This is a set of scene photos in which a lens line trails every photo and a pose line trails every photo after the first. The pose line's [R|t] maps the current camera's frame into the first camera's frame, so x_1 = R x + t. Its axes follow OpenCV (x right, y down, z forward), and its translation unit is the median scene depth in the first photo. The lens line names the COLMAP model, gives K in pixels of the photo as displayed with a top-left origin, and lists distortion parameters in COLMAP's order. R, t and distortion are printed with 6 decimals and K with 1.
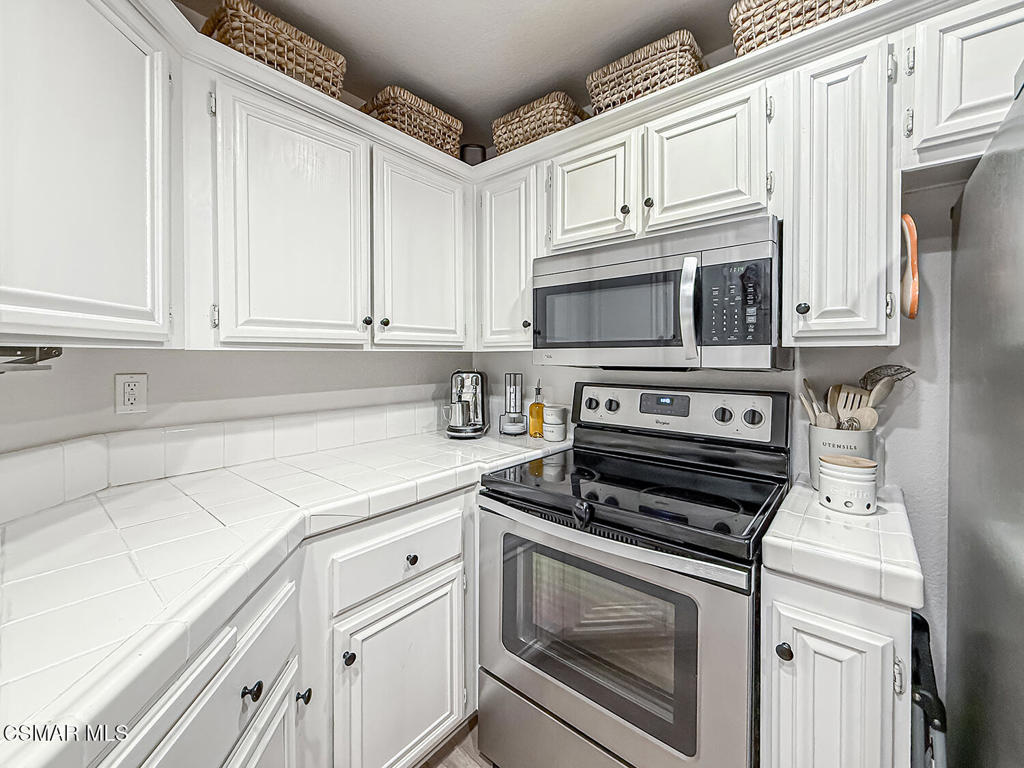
lens RADIAL K [[419.1, 0, 514.3], [0, 419.1, 356.7], [0, 0, 1]] dist [0.000220, 0.000078]
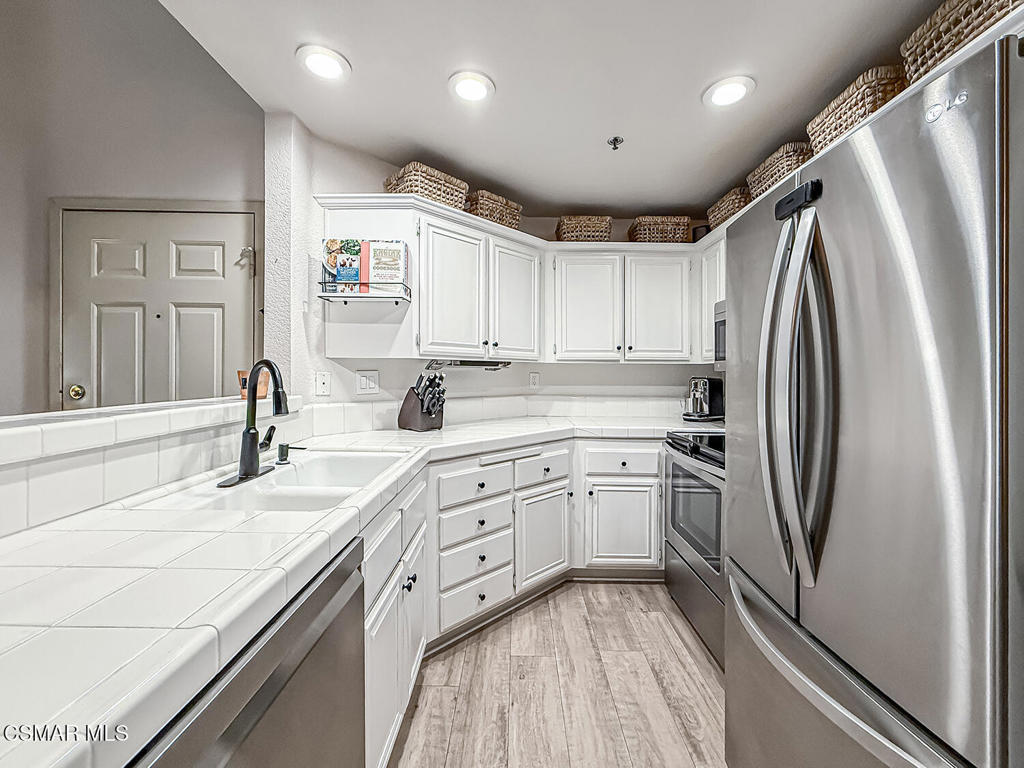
lens RADIAL K [[404.2, 0, 513.0], [0, 404.2, 371.3], [0, 0, 1]] dist [0.000872, 0.000074]
pose [[0.631801, 0.002958, -0.775125, 0.842005], [-0.009326, 0.999949, -0.003785, 0.037583], [0.775074, 0.009621, 0.631797, -0.602310]]
